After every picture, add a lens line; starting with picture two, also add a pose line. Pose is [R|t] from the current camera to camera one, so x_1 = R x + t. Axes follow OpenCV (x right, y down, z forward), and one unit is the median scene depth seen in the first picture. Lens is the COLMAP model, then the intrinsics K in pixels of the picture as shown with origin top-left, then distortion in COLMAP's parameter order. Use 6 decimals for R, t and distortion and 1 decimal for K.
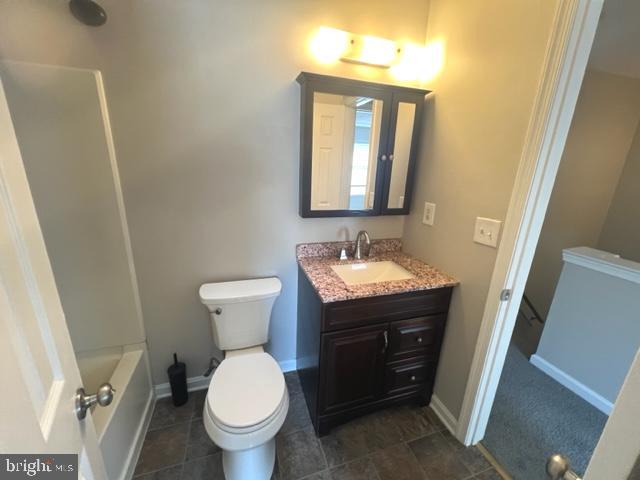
lens RADIAL K [[256.9, 0, 317.5], [0, 256.9, 238.0], [0, 0, 1]] dist [-0.000478, 0.000167]
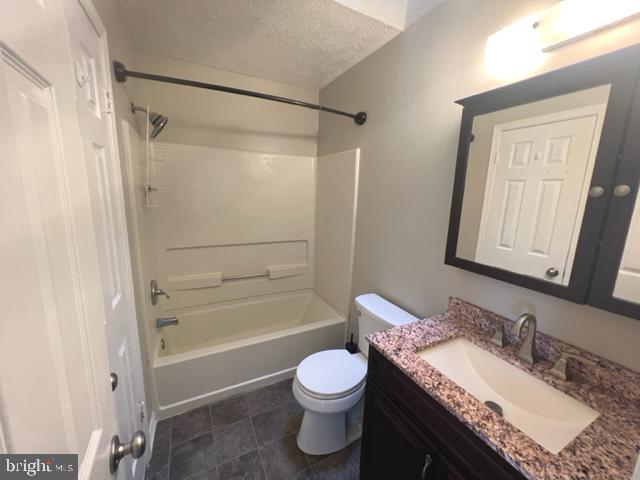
lens RADIAL K [[256.9, 0, 317.5], [0, 256.9, 238.0], [0, 0, 1]] dist [-0.000478, 0.000167]
pose [[0.163046, 0.147720, -0.975497, 0.701377], [-0.290734, 0.952019, 0.095571, -0.119697], [0.942809, 0.268028, 0.198170, 0.428846]]
